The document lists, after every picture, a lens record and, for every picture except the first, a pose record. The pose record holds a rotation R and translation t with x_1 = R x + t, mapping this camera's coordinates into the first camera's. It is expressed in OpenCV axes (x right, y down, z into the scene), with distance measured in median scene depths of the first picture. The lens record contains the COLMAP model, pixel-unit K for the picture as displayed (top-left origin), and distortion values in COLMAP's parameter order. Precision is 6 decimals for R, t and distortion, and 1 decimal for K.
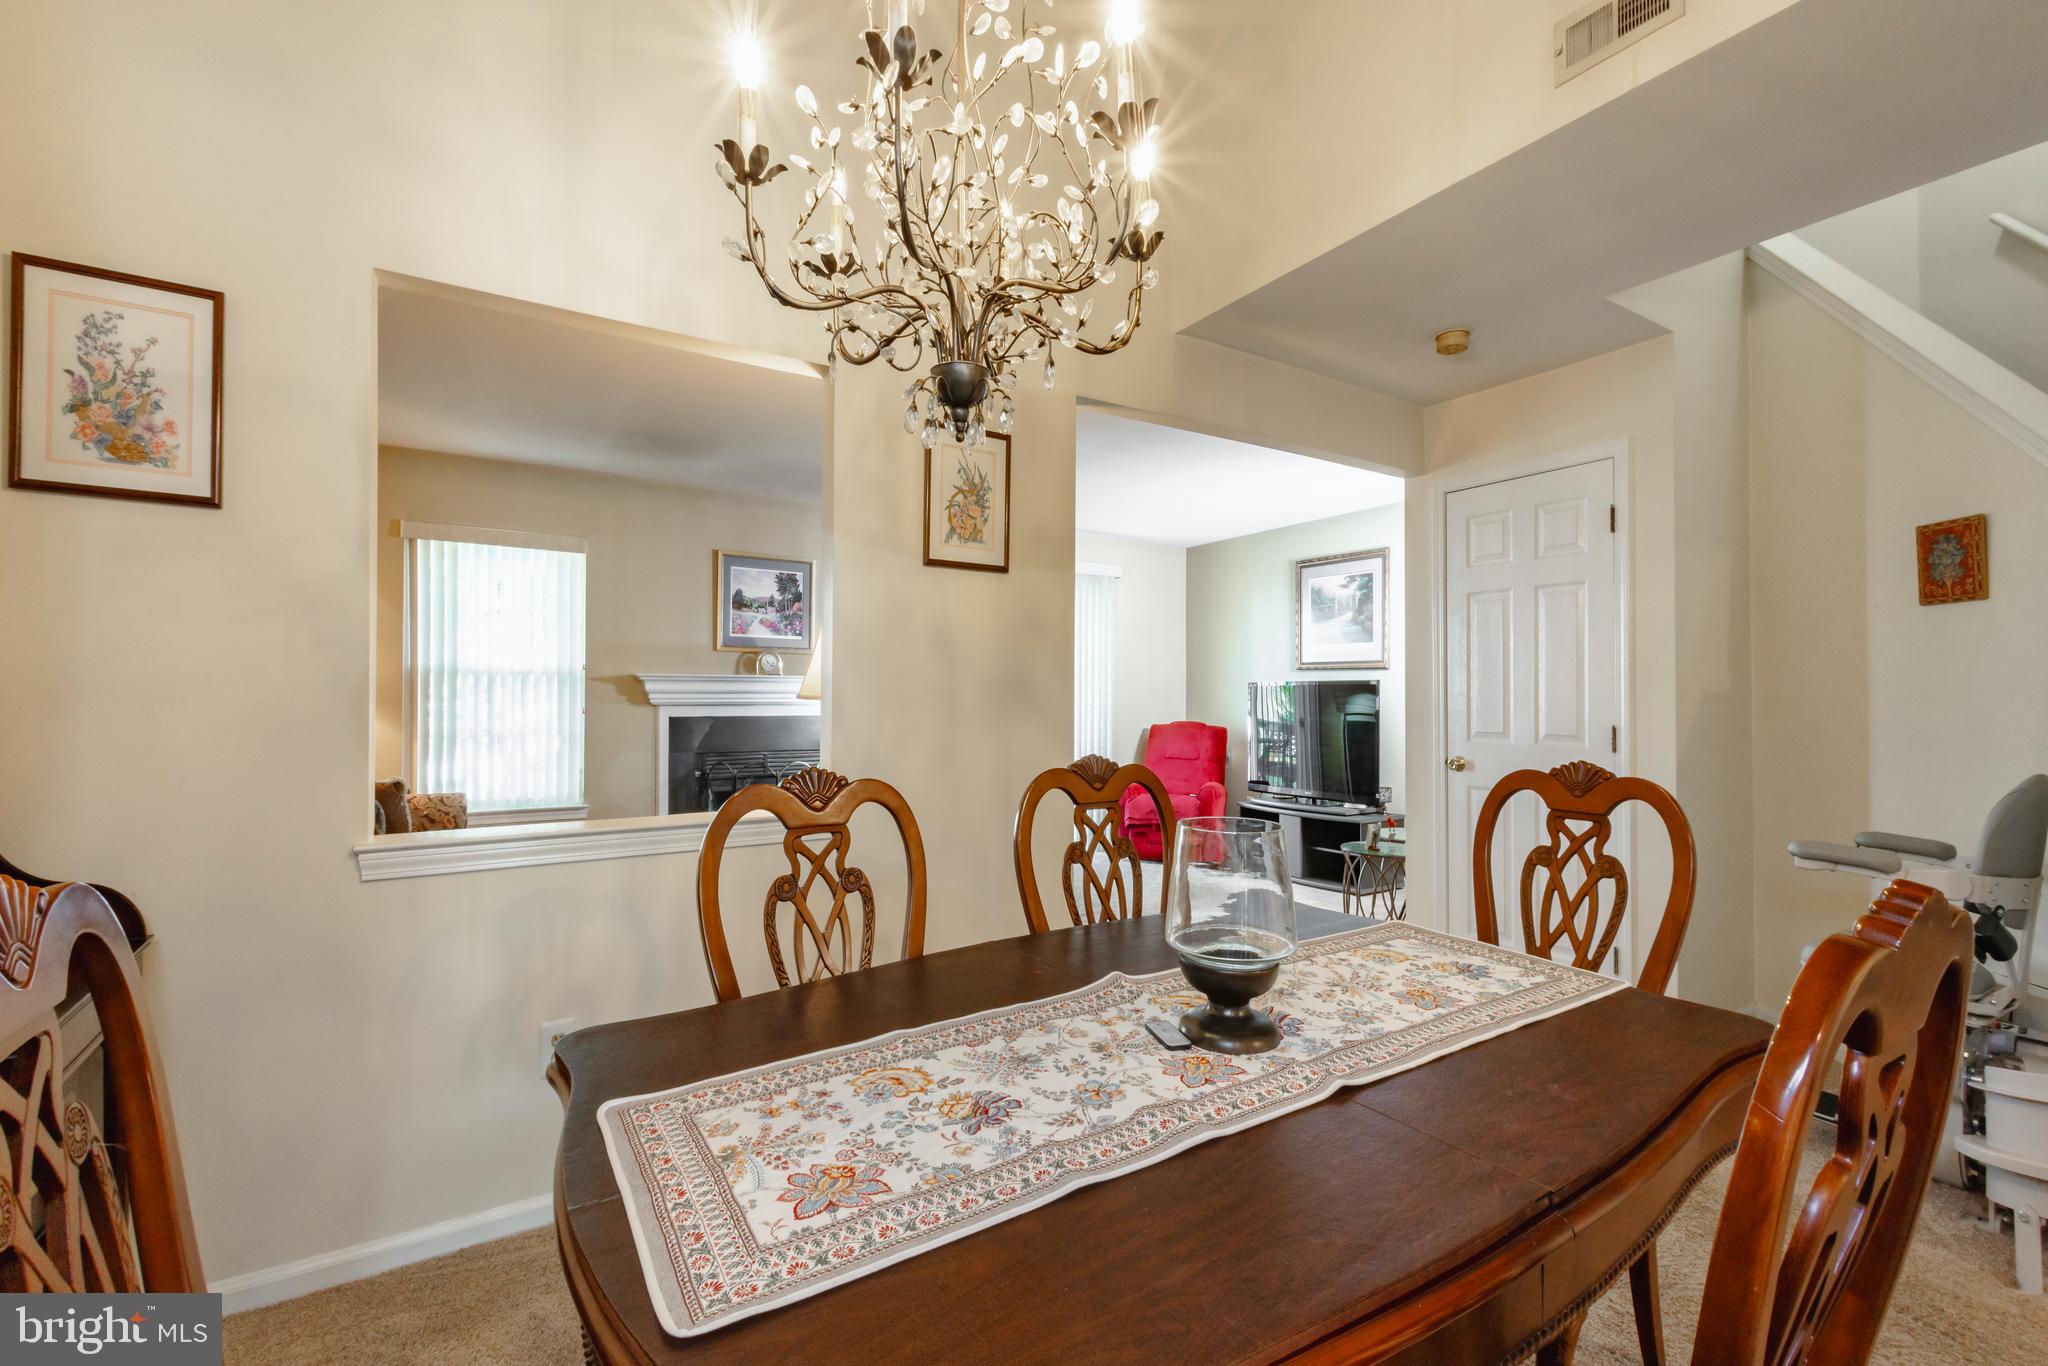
lens RADIAL K [[889.5, 0, 1027.4], [0, 889.5, 691.3], [0, 0, 1]] dist [0.004390, 0.000398]
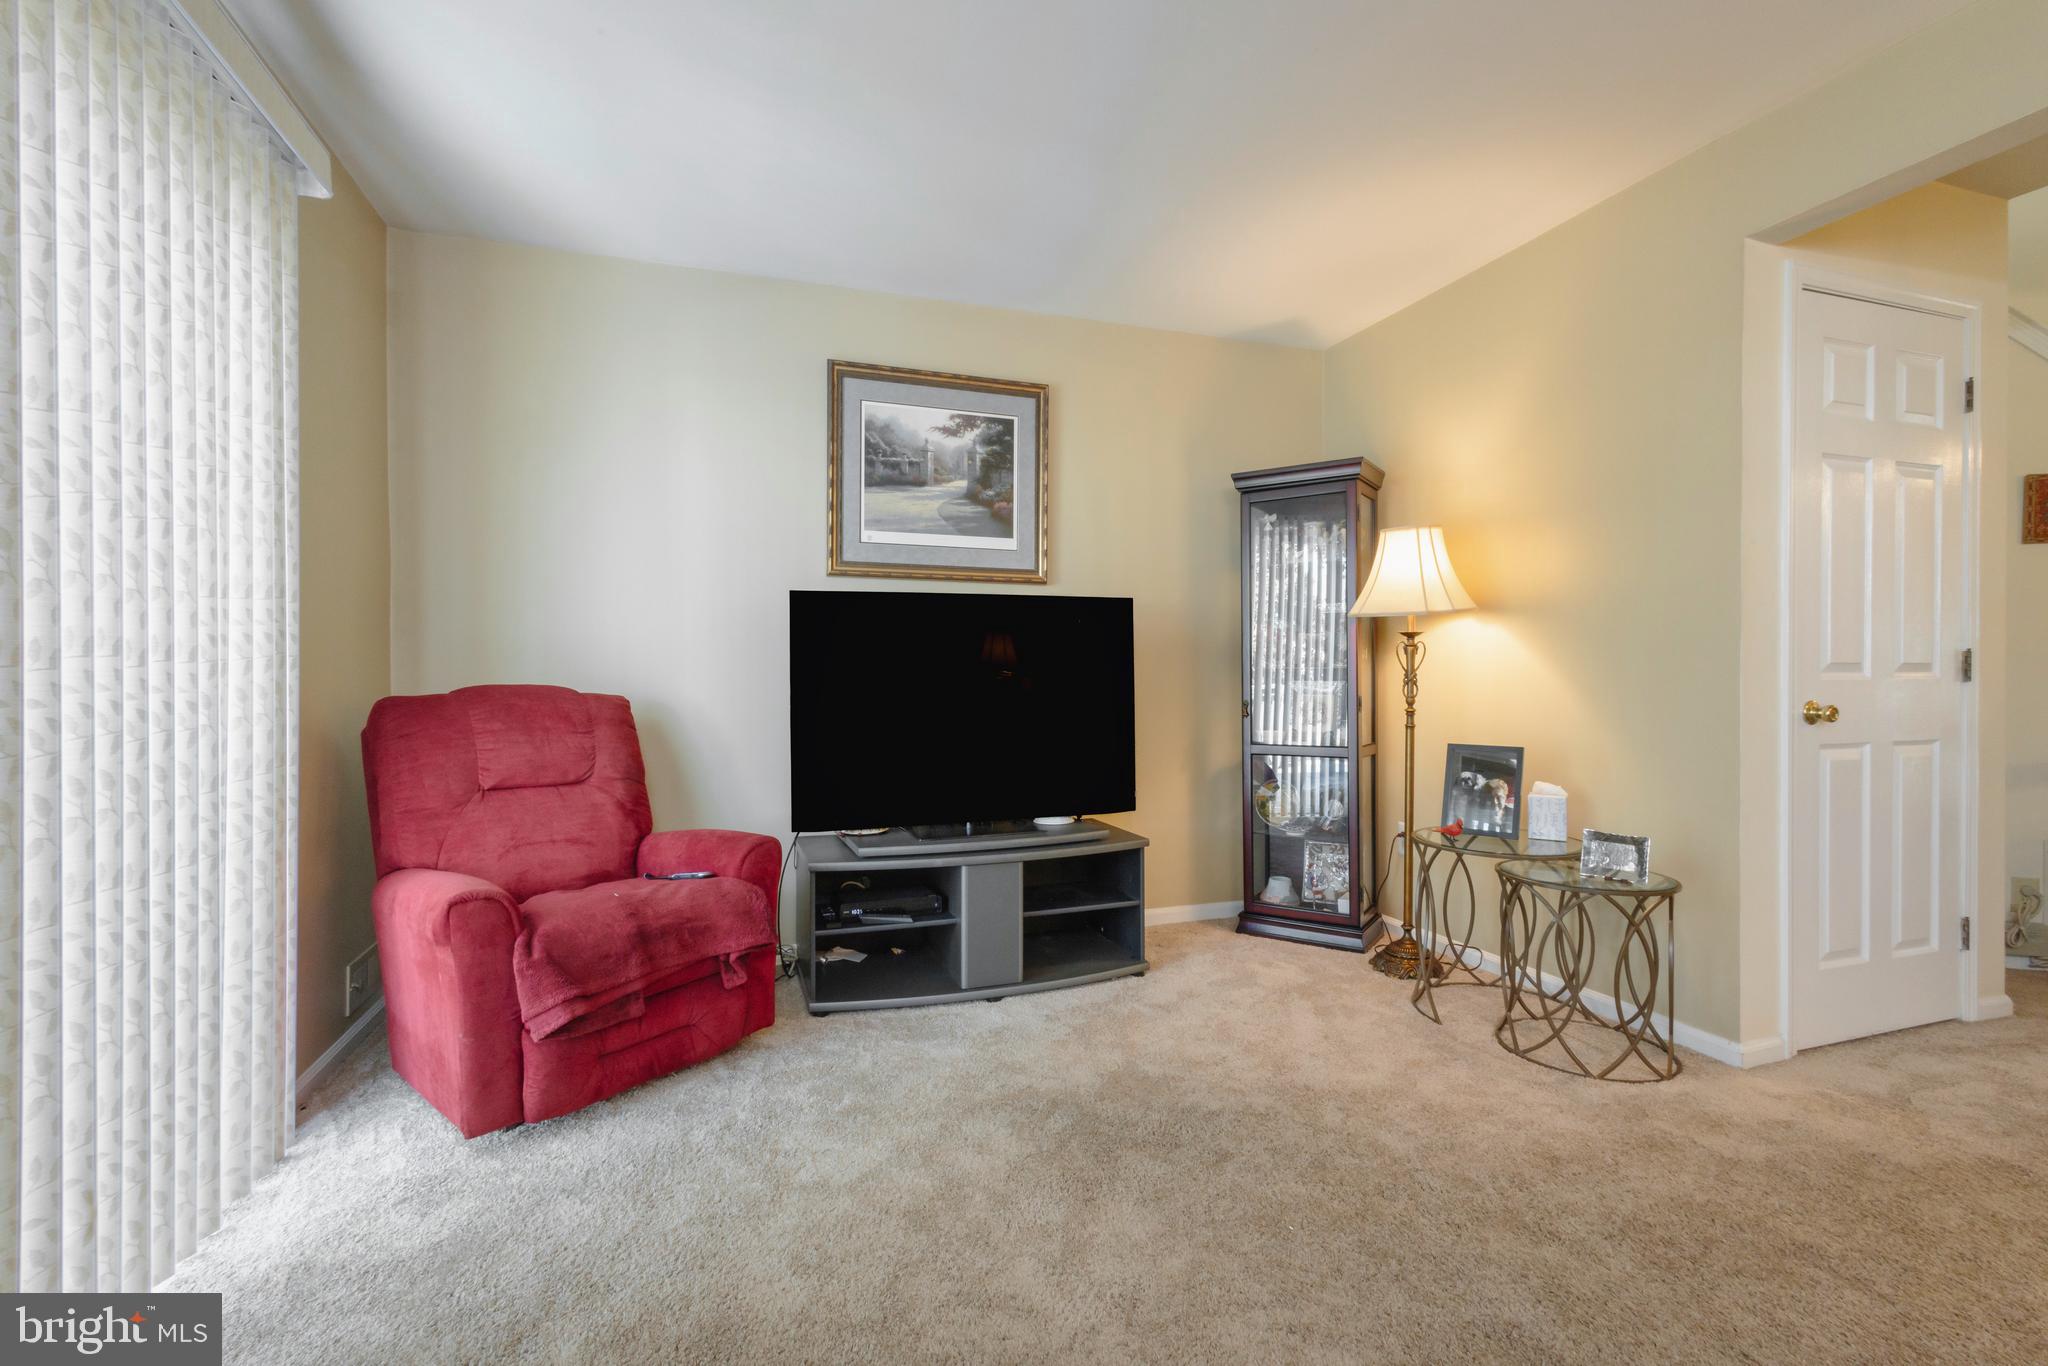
lens RADIAL K [[889.5, 0, 1015.7], [0, 889.5, 677.5], [0, 0, 1]] dist [0.004390, 0.000398]
pose [[0.240292, -0.013944, 0.970600, -0.186714], [-0.006683, 0.999849, 0.016019, 0.028594], [-0.970678, -0.010336, 0.240163, 0.840080]]
